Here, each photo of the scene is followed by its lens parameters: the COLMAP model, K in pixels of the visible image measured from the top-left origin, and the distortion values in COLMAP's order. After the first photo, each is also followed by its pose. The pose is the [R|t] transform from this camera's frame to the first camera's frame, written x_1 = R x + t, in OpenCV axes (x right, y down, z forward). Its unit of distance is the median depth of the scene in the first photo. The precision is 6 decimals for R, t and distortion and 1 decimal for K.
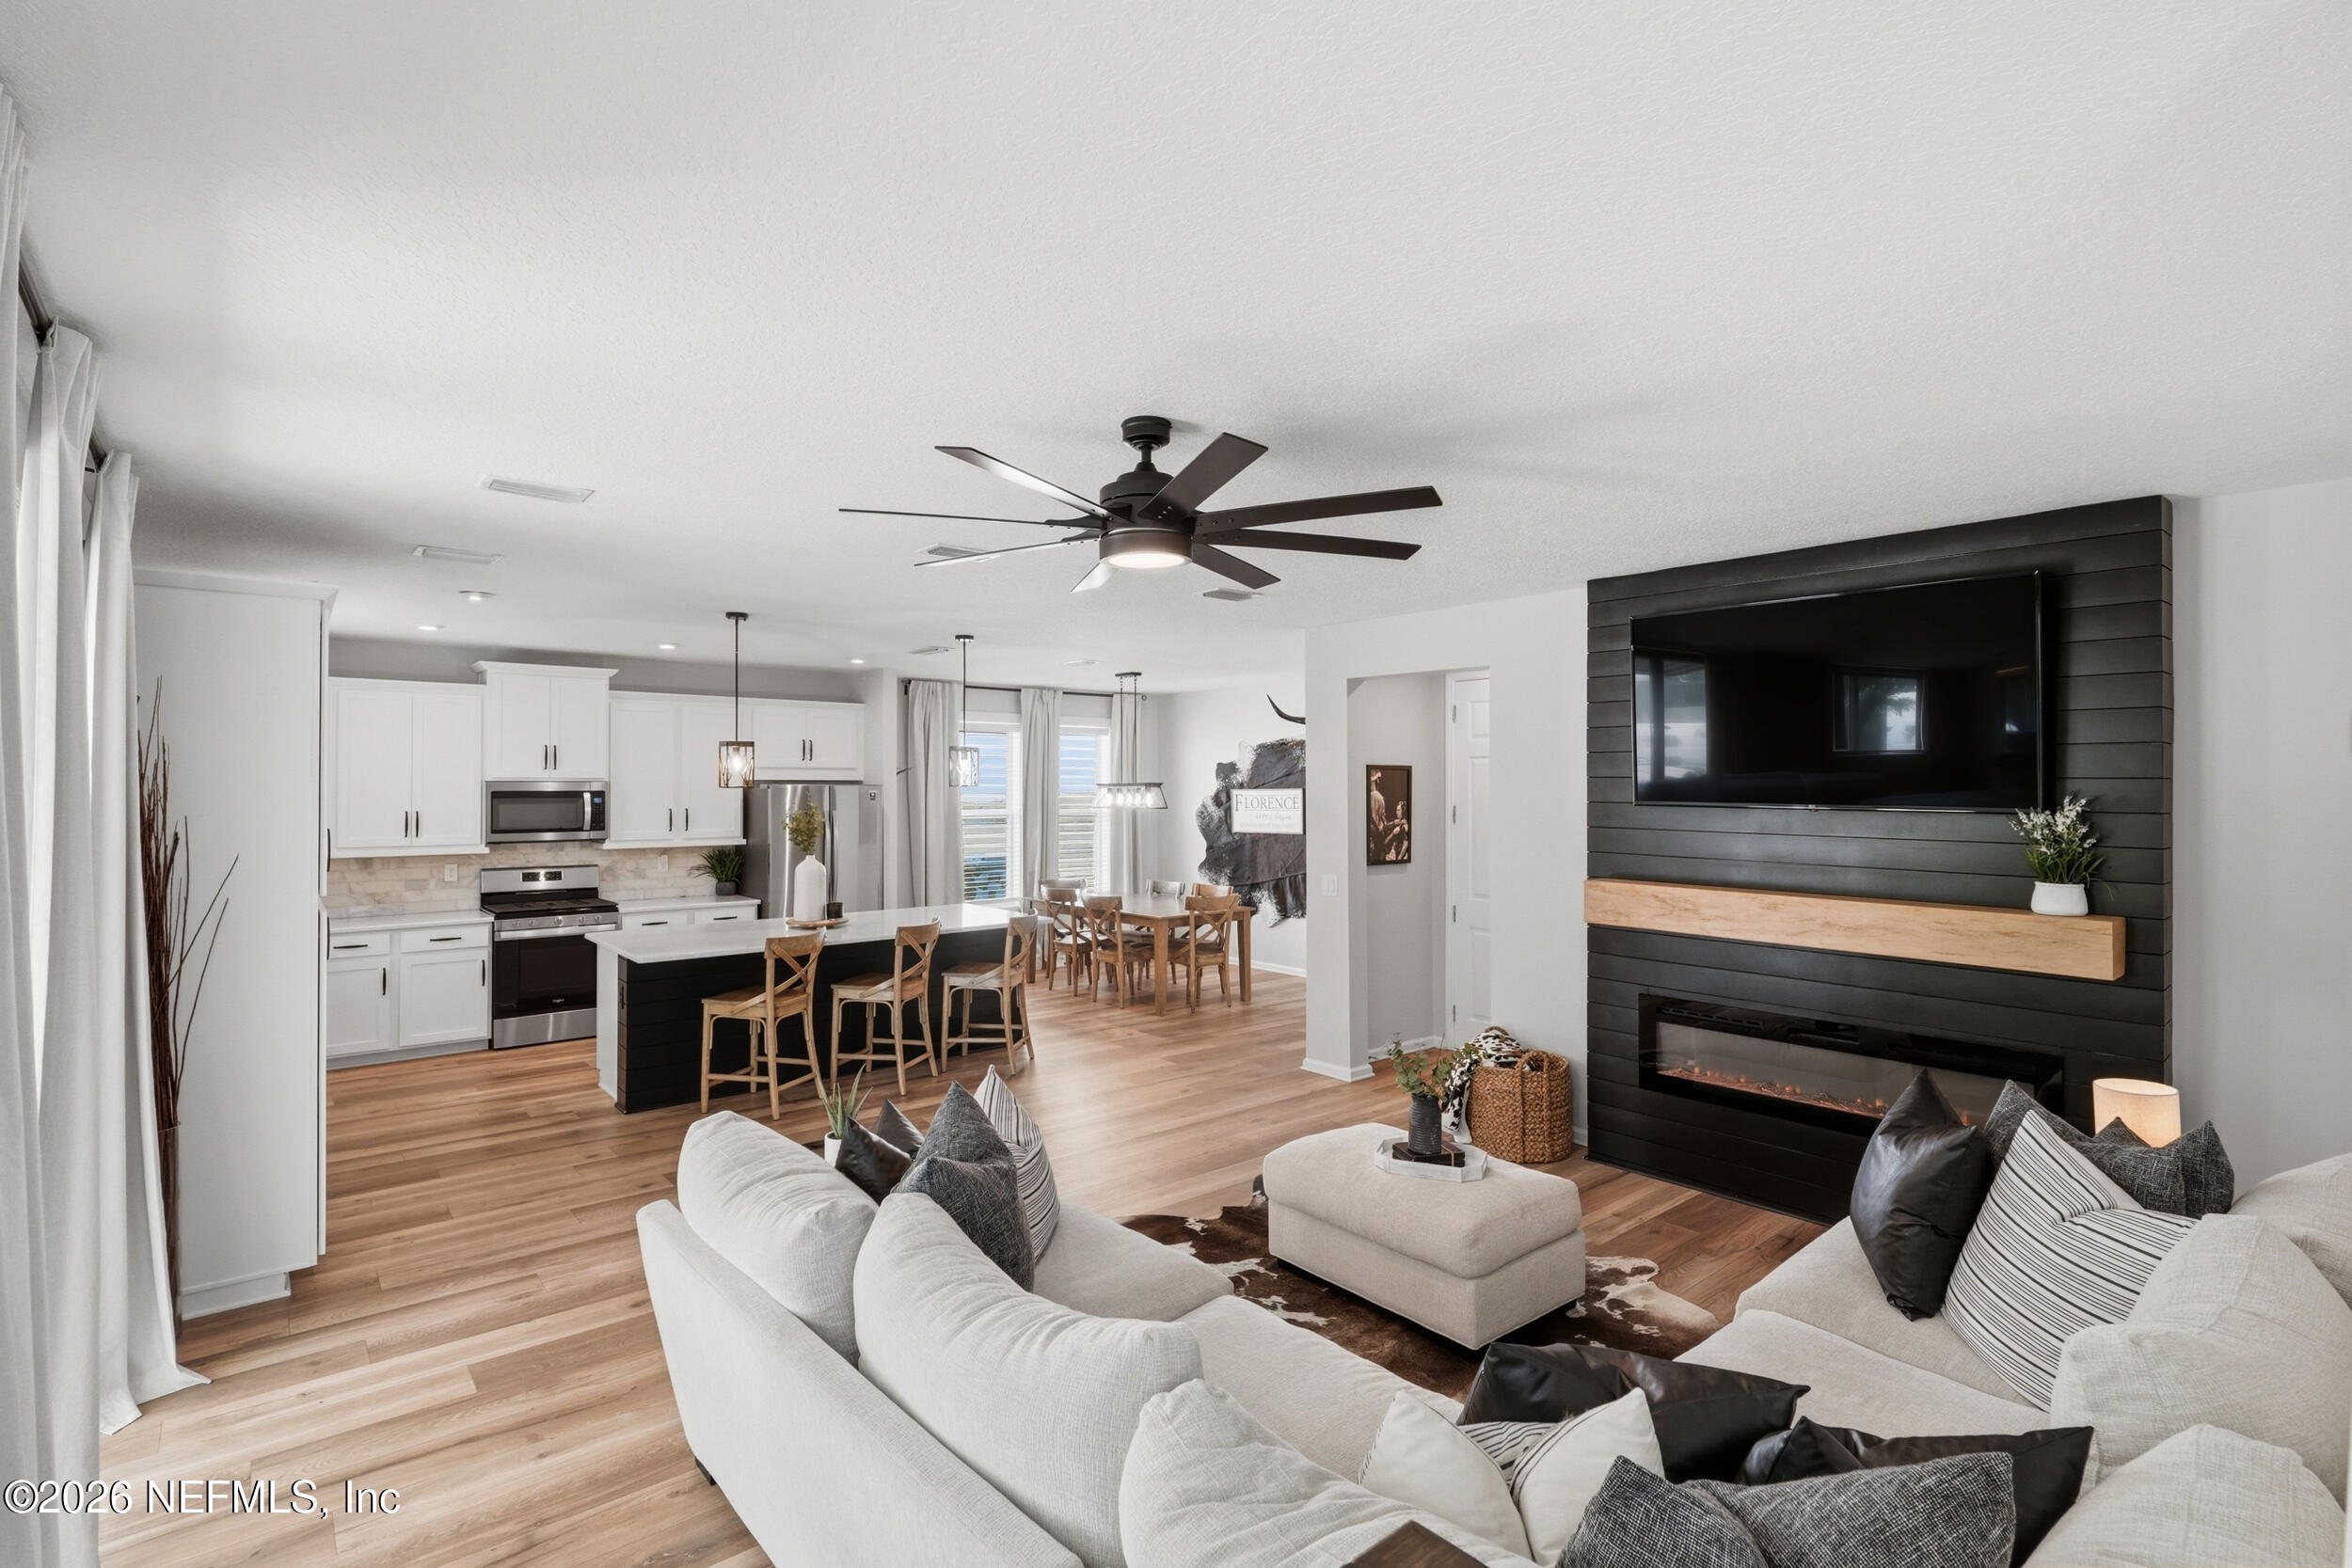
lens RADIAL K [[1121.7, 0, 1176.6], [0, 1121.7, 791.2], [0, 0, 1]] dist [-0.001107, -0.000091]
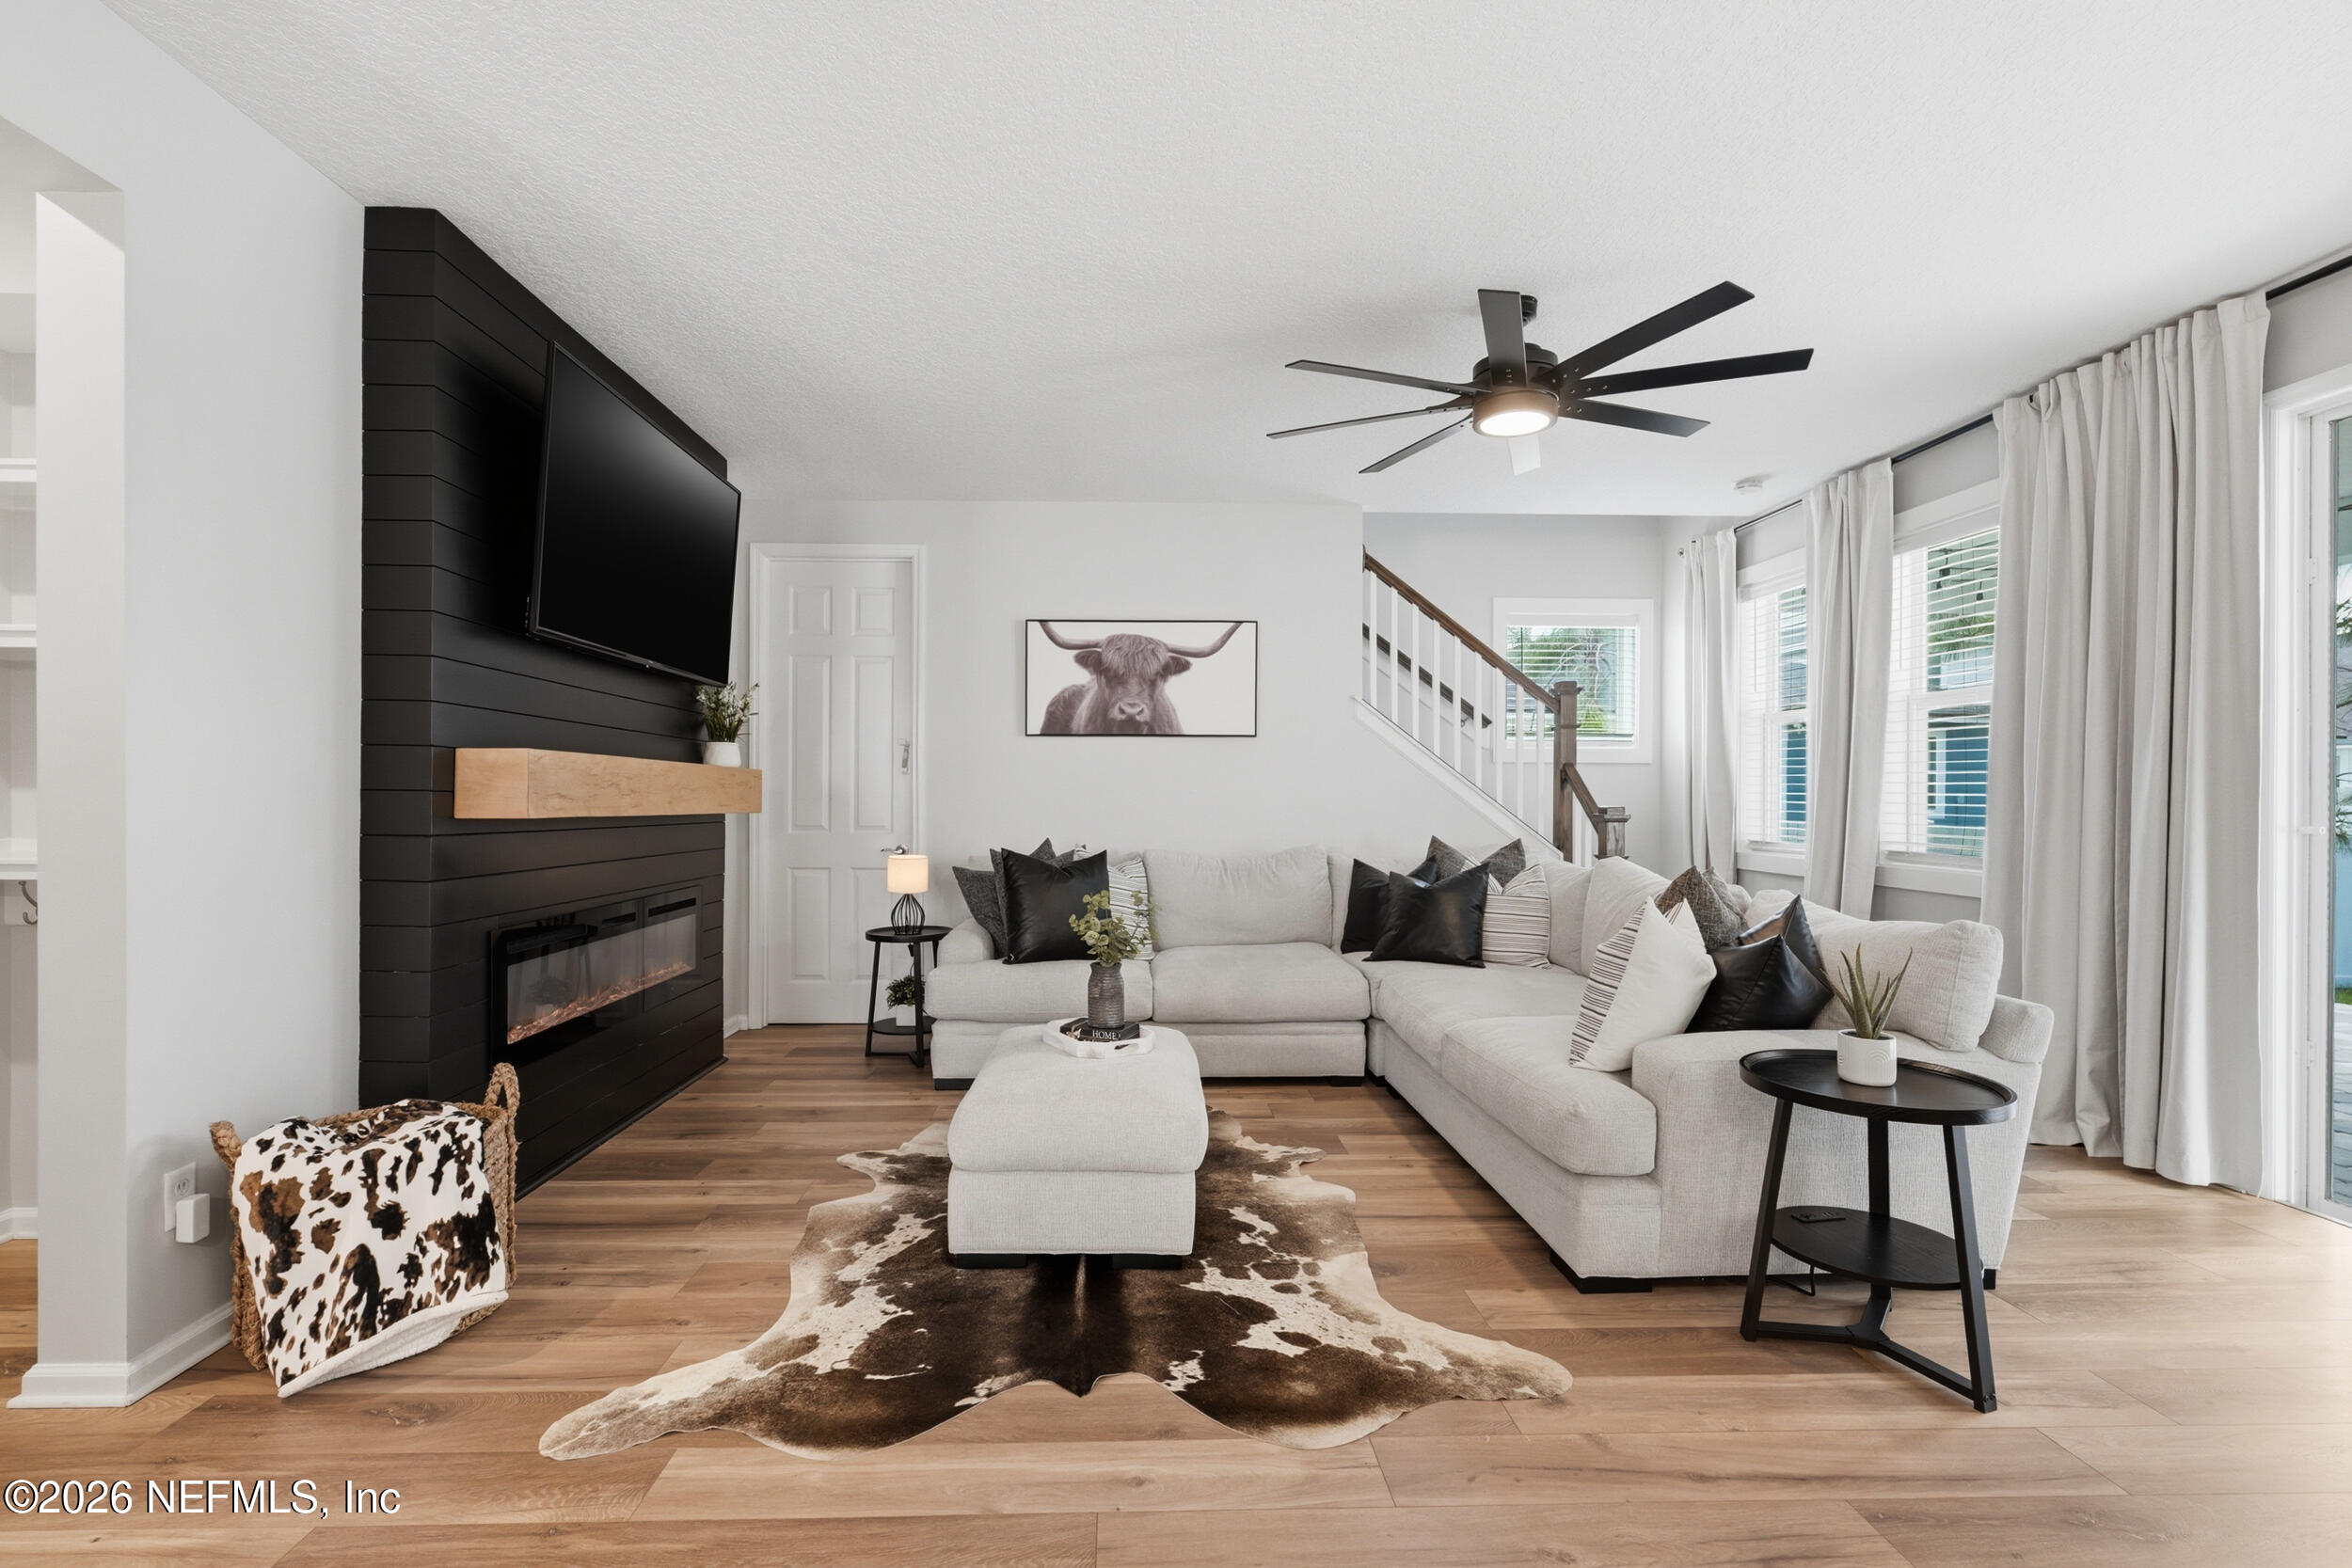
lens RADIAL K [[1047.9, 0, 1152.8], [0, 1047.9, 792.9], [0, 0, 1]] dist [-0.001600, 0.000377]
pose [[-0.775088, -0.003521, 0.631844, -0.233093], [0.002713, 0.999957, 0.008901, 0.094482], [-0.631848, 0.008614, -0.775045, 1.158923]]
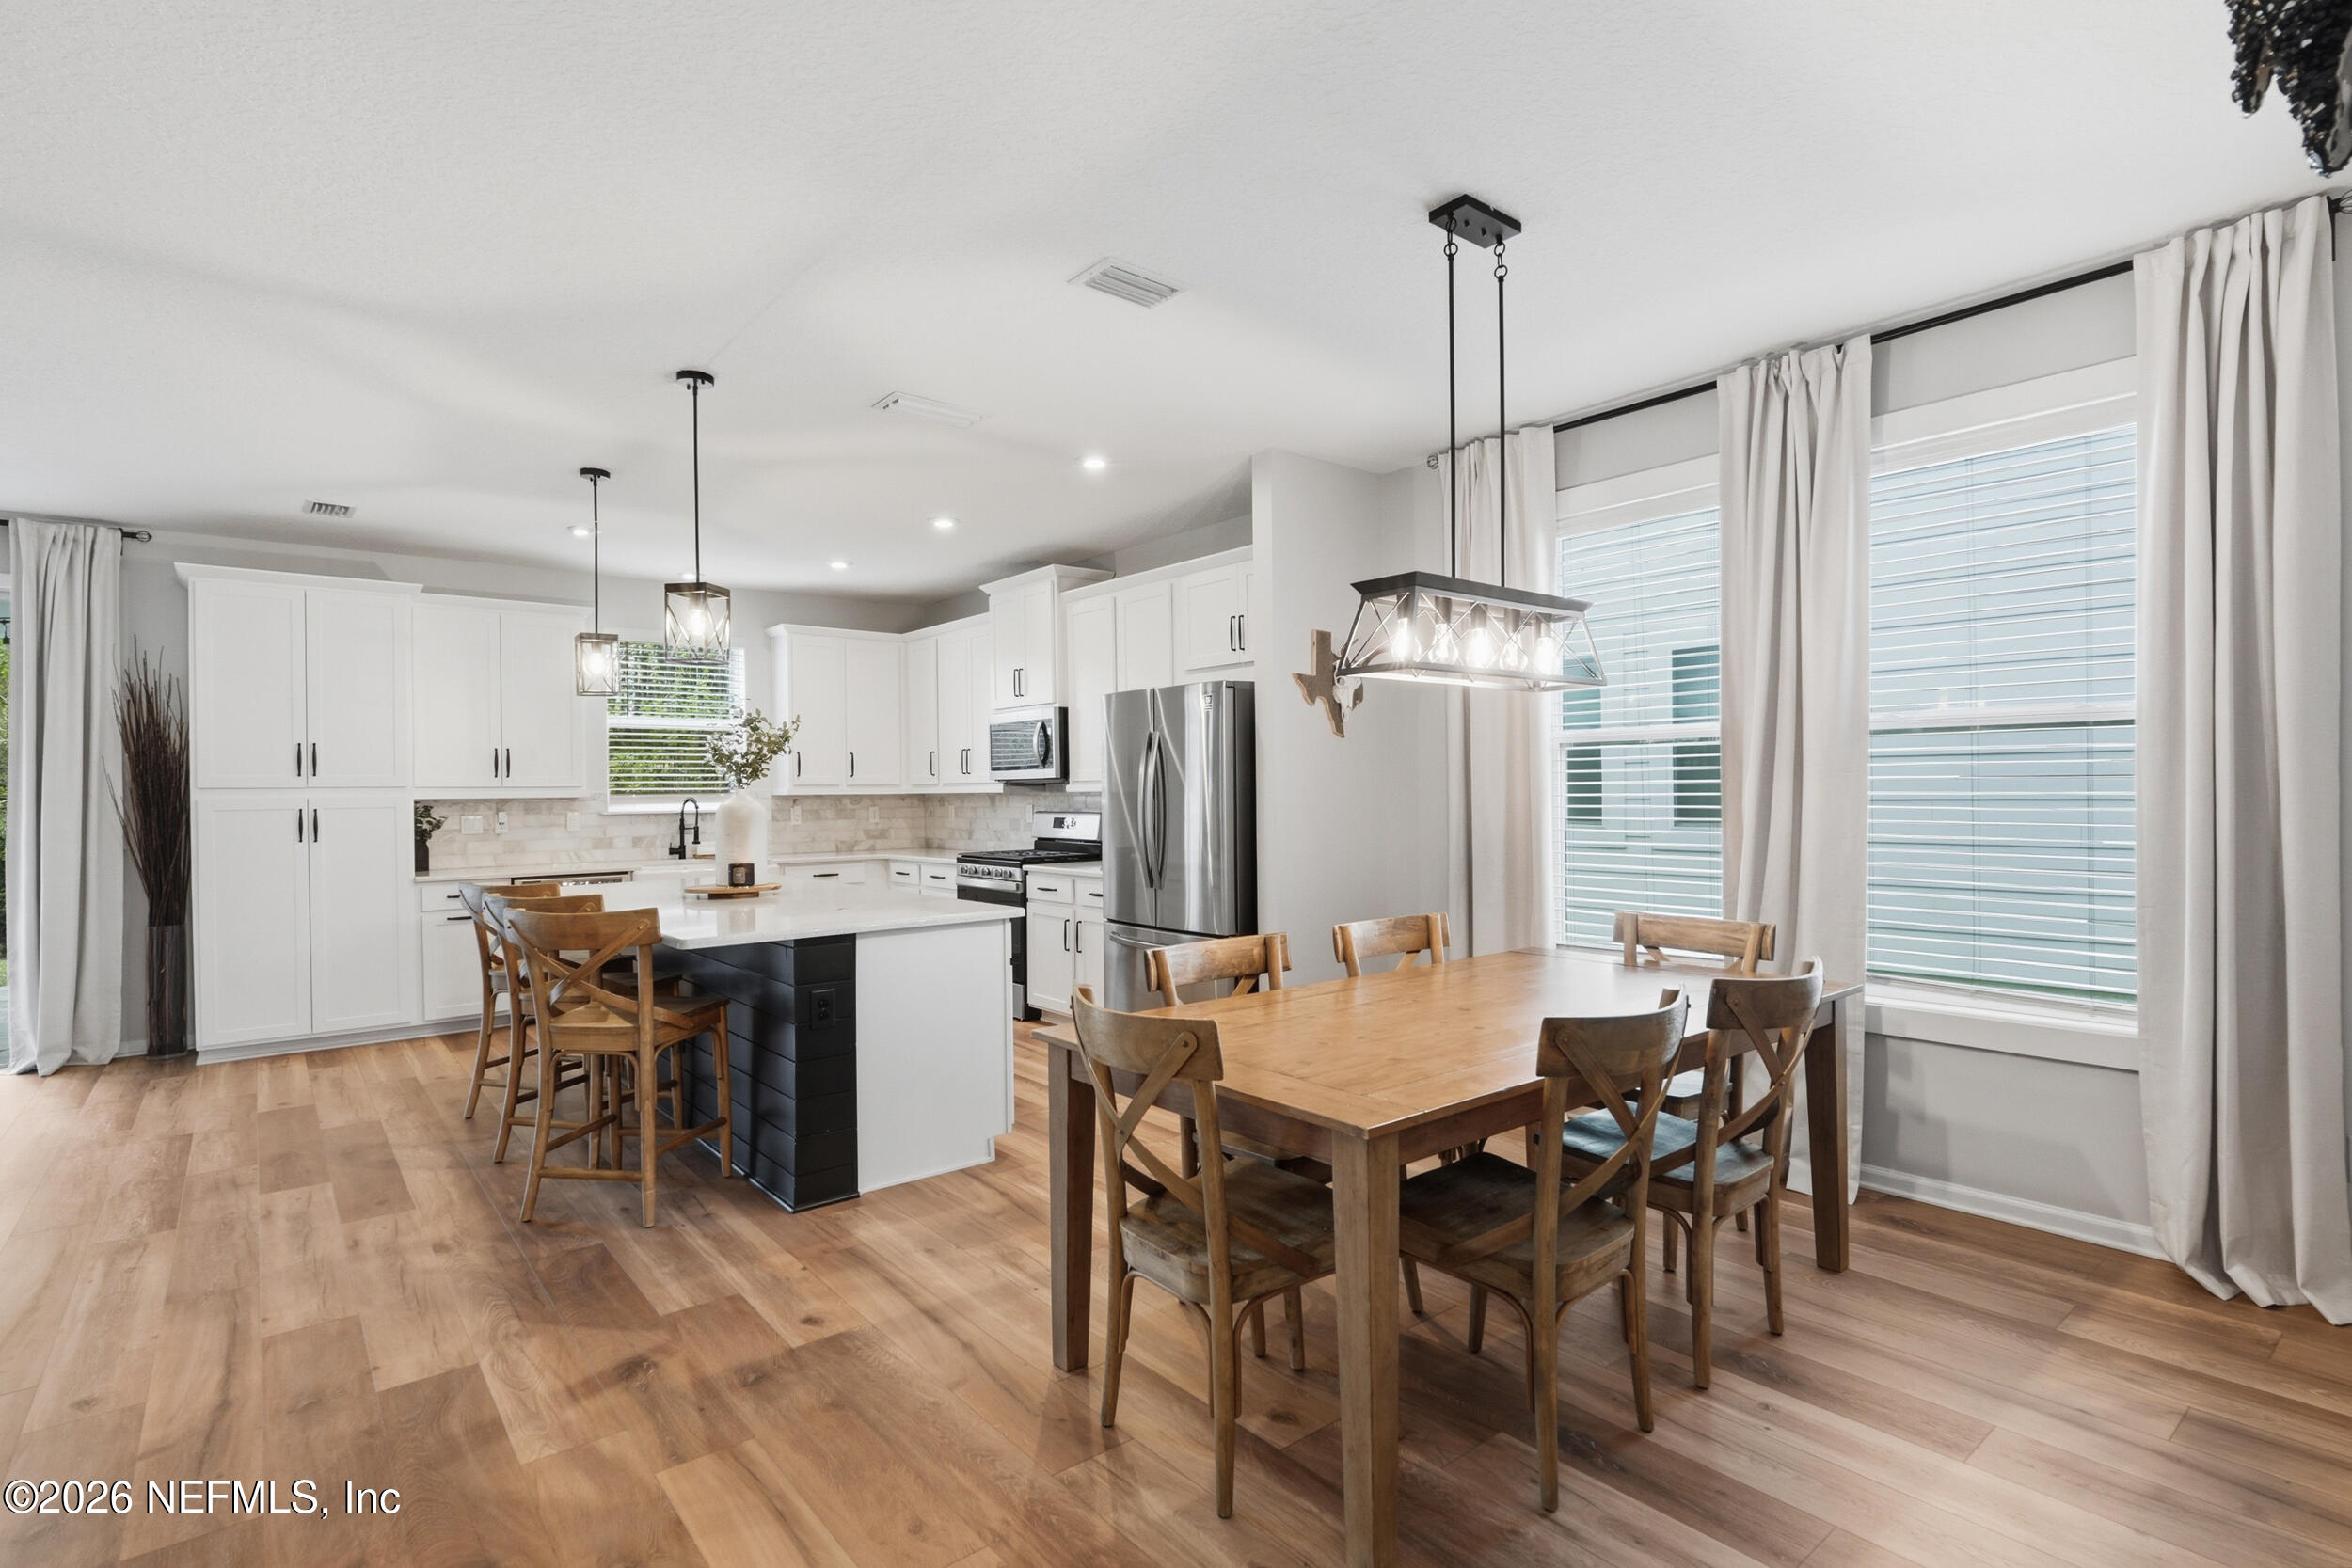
lens RADIAL K [[1099.2, 0, 1156.0], [0, 1099.2, 784.8], [0, 0, 1]] dist [-0.002196, 0.000062]
pose [[-0.025983, 0.001890, -0.999661, 0.415198], [0.004000, 0.999990, 0.001787, 0.068113], [0.999654, -0.003952, -0.025990, 1.624819]]
